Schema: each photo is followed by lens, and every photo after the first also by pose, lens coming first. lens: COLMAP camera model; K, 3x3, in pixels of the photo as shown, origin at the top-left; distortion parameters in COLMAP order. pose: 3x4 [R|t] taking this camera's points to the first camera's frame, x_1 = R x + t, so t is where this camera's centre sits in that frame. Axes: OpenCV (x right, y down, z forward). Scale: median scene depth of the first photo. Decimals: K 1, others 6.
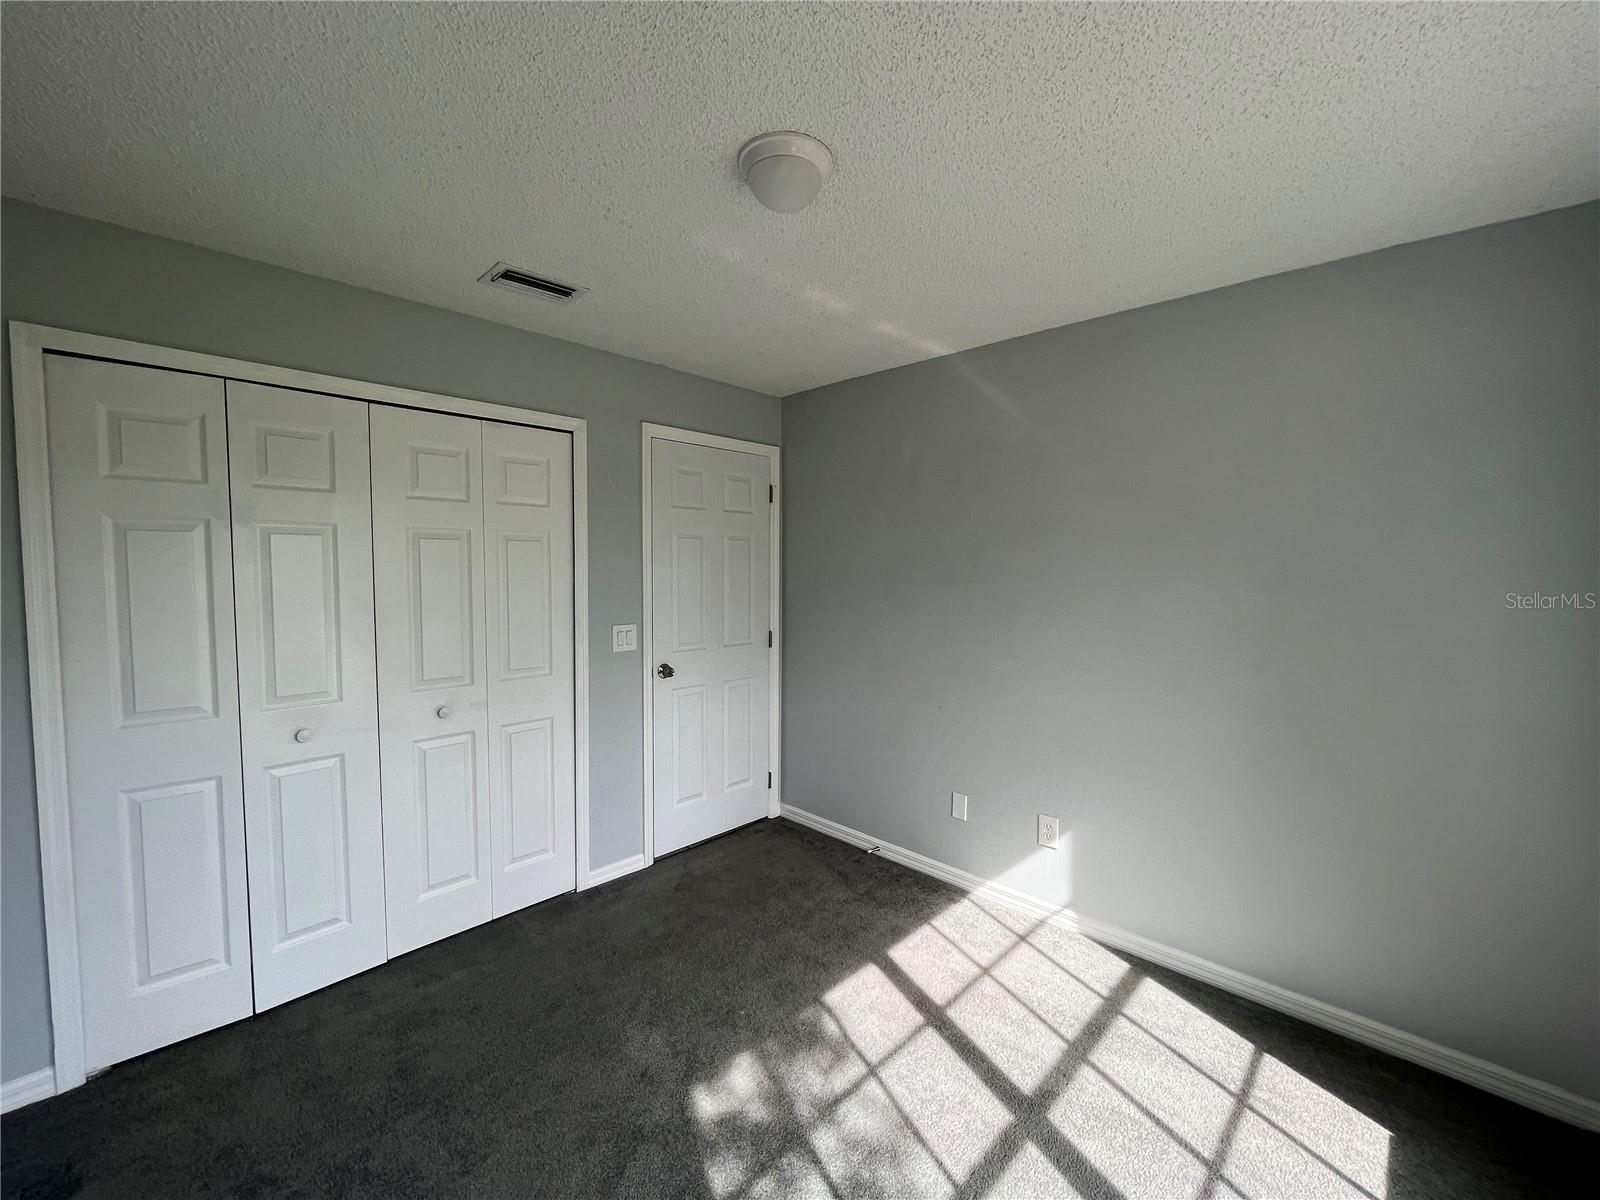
lens RADIAL K [[654.1, 0, 800.0], [0, 654.1, 600.0], [0, 0, 1]] dist [-0.001364, -0.000062]
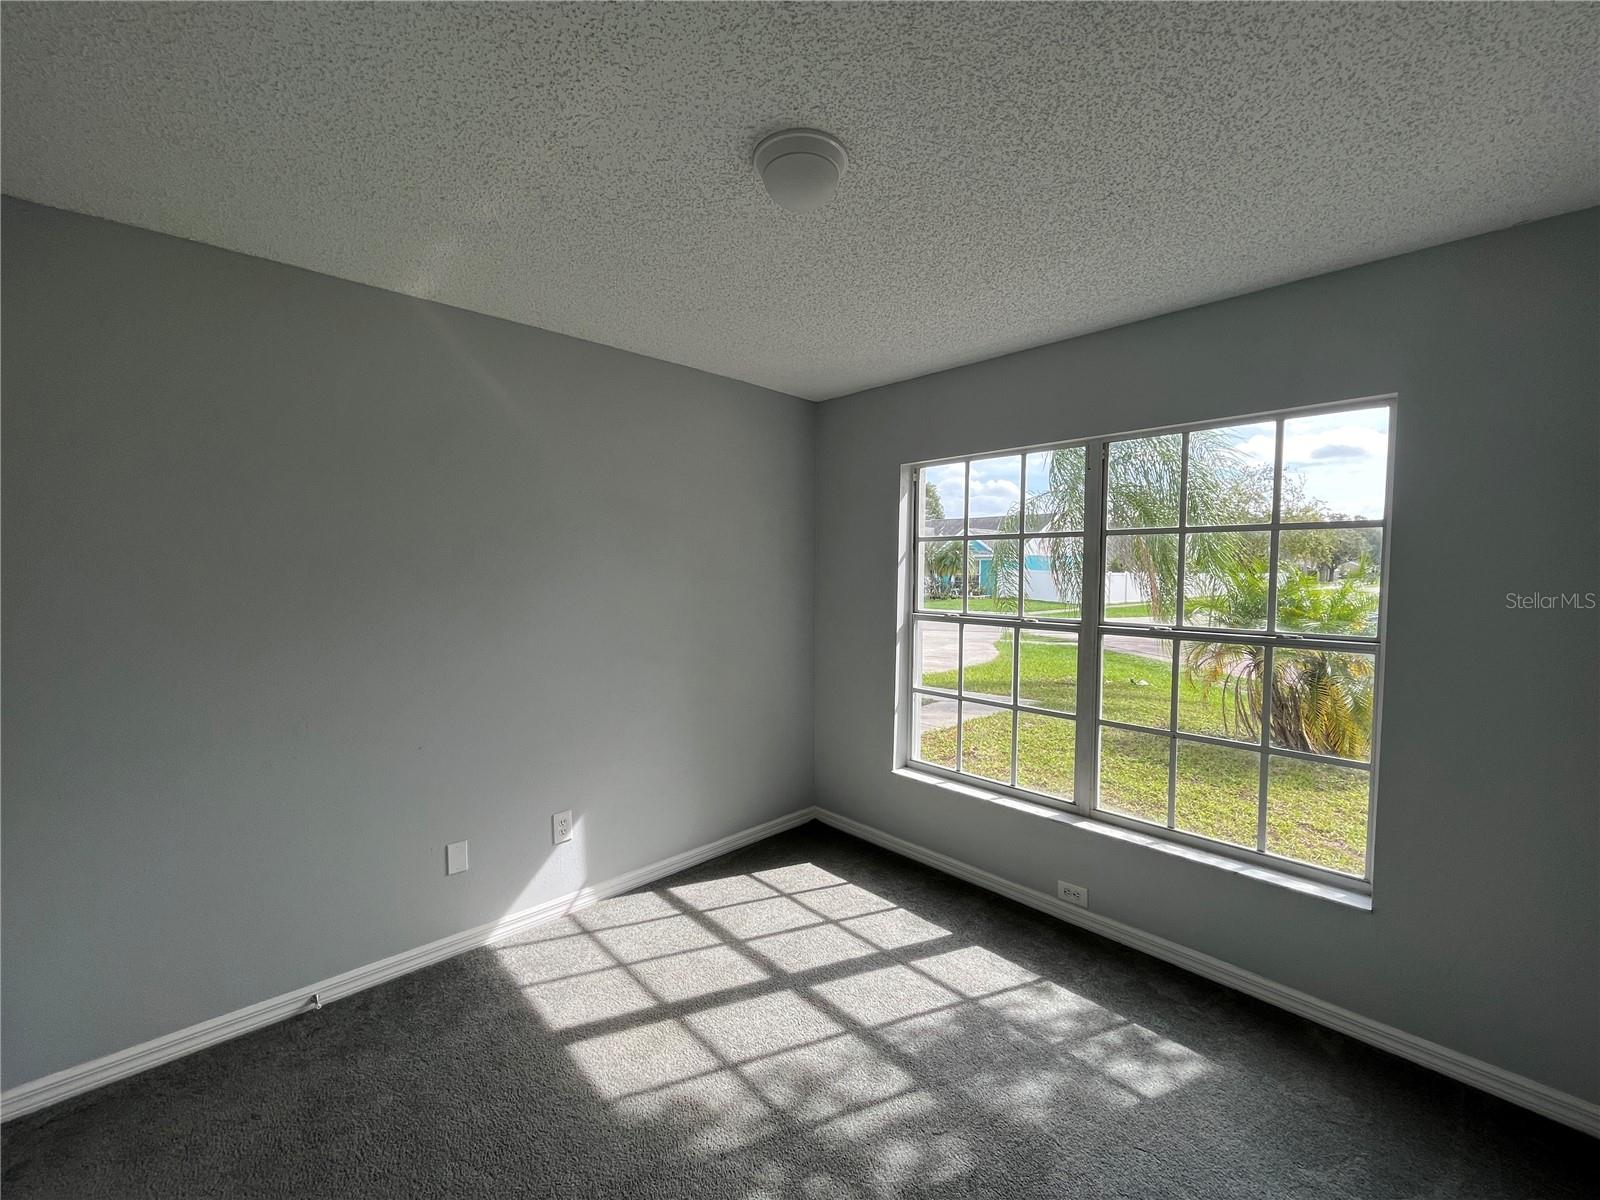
lens RADIAL K [[635.8, 0, 809.6], [0, 635.8, 597.7], [0, 0, 1]] dist [-0.002694, -0.000192]
pose [[0.047578, -0.052180, 0.997504, -0.622754], [0.056604, 0.997171, 0.049463, -0.031774], [-0.997262, 0.054110, 0.050397, 0.597743]]
